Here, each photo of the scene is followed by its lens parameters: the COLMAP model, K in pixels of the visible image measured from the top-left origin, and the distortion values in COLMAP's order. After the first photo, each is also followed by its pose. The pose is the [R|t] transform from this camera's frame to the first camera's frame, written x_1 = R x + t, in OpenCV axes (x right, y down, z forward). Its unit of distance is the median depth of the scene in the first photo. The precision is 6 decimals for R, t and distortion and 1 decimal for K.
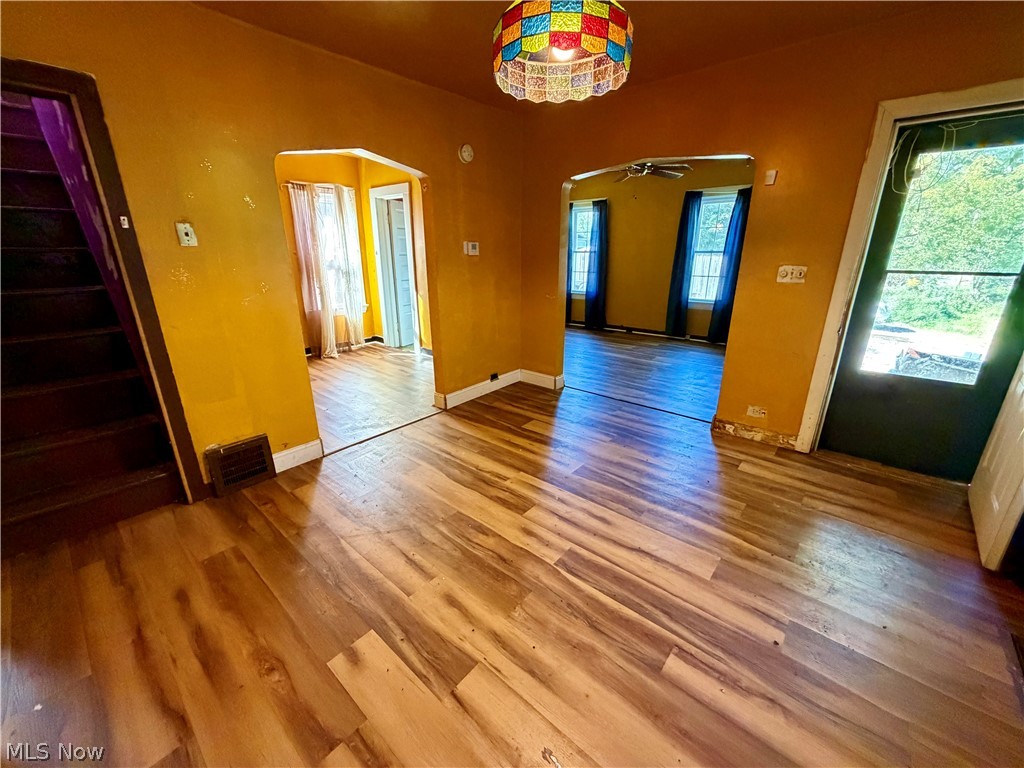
lens RADIAL K [[409.4, 0, 509.8], [0, 409.4, 382.0], [0, 0, 1]] dist [0.001703, -0.000108]
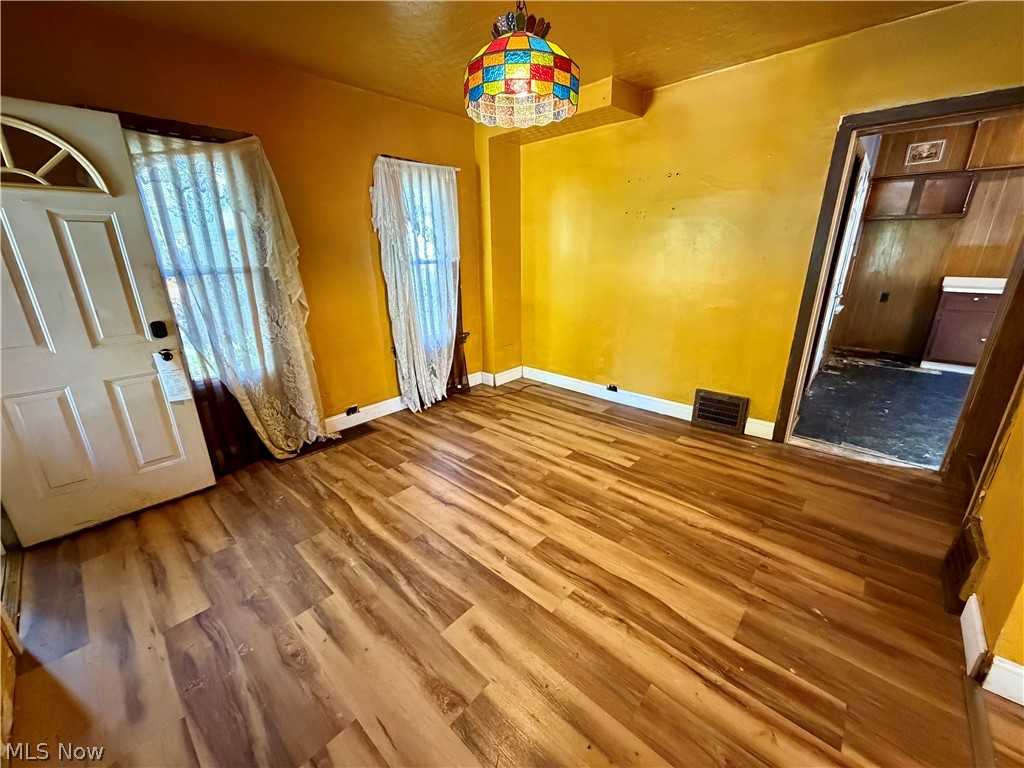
lens RADIAL K [[409.4, 0, 509.8], [0, 409.4, 382.0], [0, 0, 1]] dist [0.001703, -0.000108]
pose [[-0.999505, 0.009659, 0.029930, 0.096427], [0.025561, 0.803932, 0.594171, -0.603616], [-0.018323, 0.594642, -0.803781, 1.800139]]
